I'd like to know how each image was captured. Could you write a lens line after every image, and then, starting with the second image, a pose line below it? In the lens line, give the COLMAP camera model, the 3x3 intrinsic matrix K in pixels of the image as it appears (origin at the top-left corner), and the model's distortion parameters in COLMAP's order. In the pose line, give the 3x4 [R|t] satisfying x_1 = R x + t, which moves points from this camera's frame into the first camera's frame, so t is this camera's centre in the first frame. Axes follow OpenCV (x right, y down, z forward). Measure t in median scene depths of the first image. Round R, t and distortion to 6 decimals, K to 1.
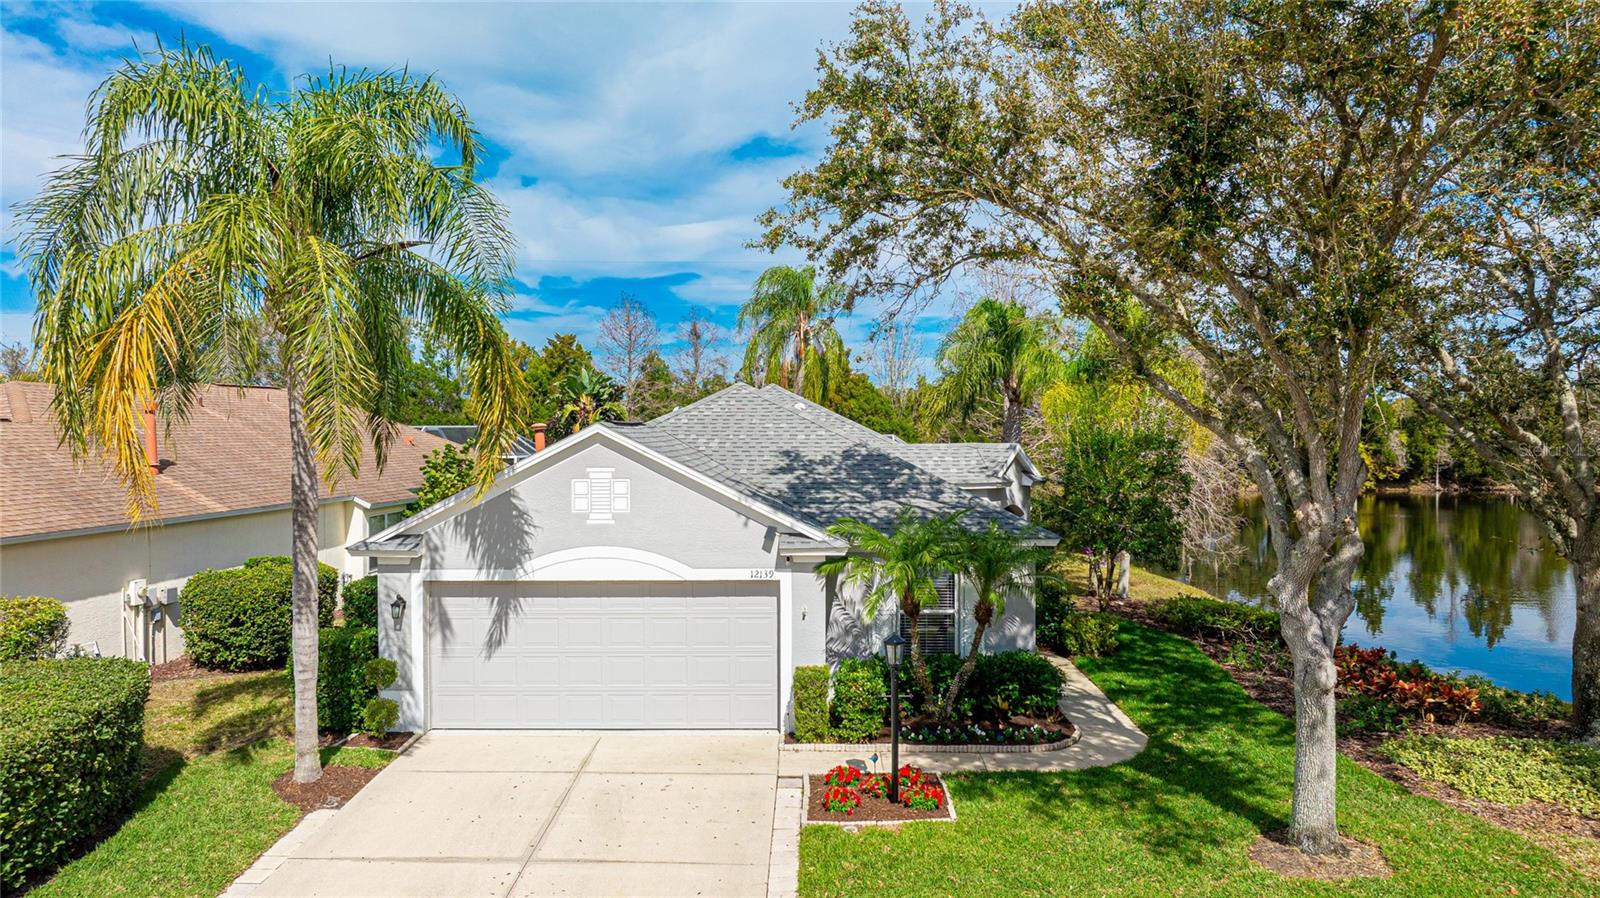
lens RADIAL K [[1139.8, 0, 790.2], [0, 1139.8, 450.9], [0, 0, 1]] dist [-0.015120, 0.018626]
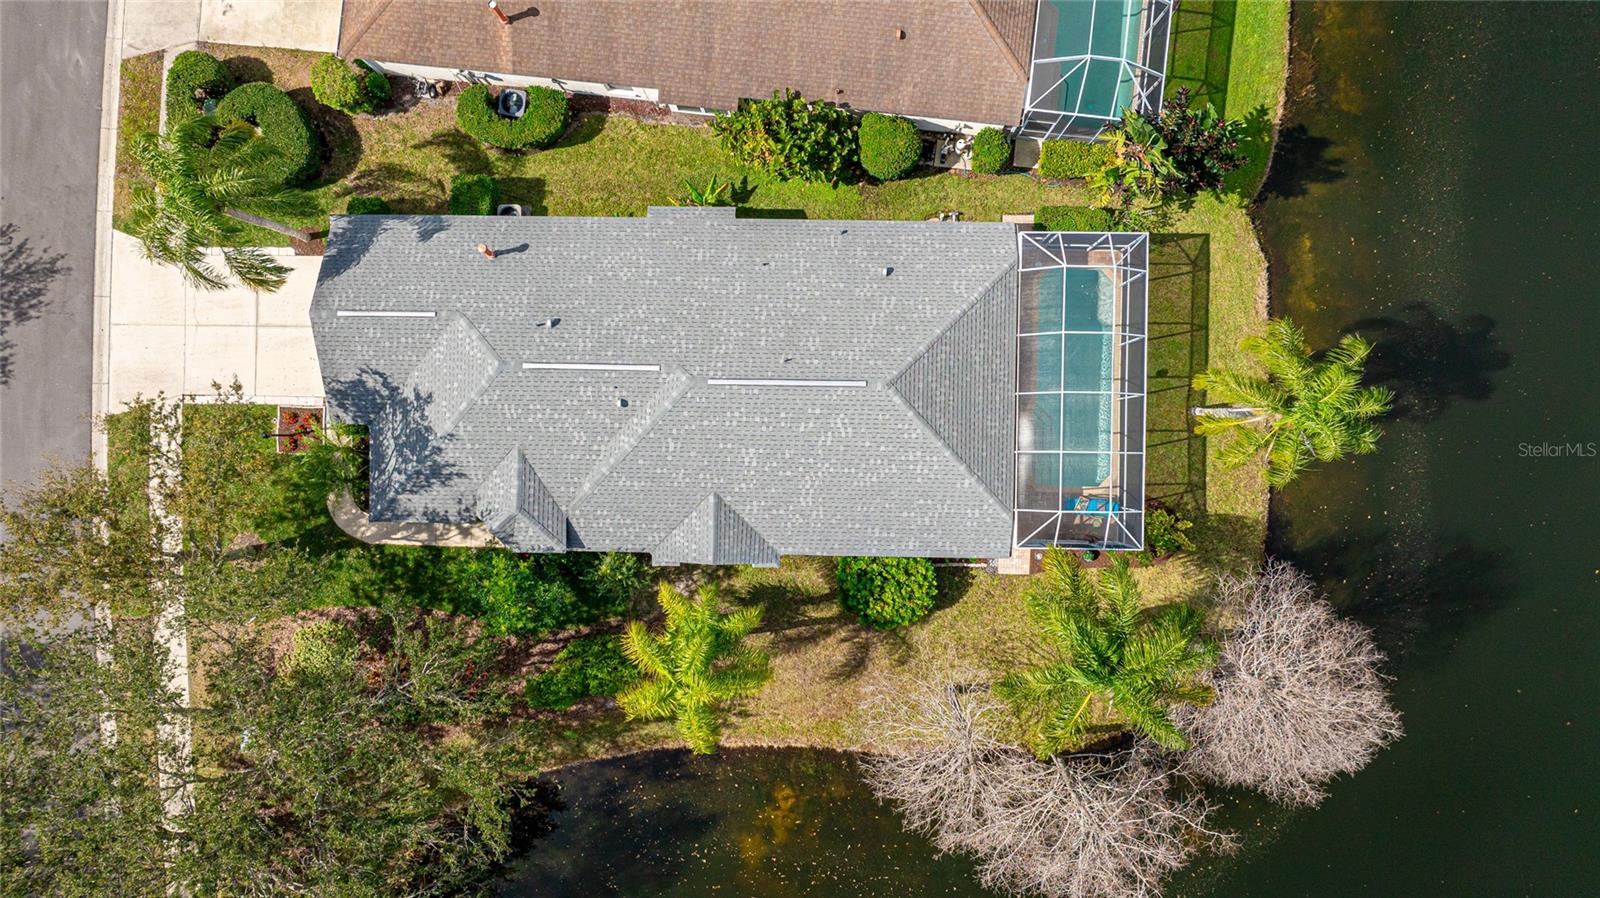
lens RADIAL K [[1139.8, 0, 801.8], [0, 1139.8, 448.0], [0, 0, 1]] dist [-0.015120, 0.018626]
pose [[-0.006883, 0.999965, 0.004765, 0.081575], [0.018362, -0.004638, 0.999821, -2.213326], [0.999808, 0.006969, -0.018330, 1.965857]]
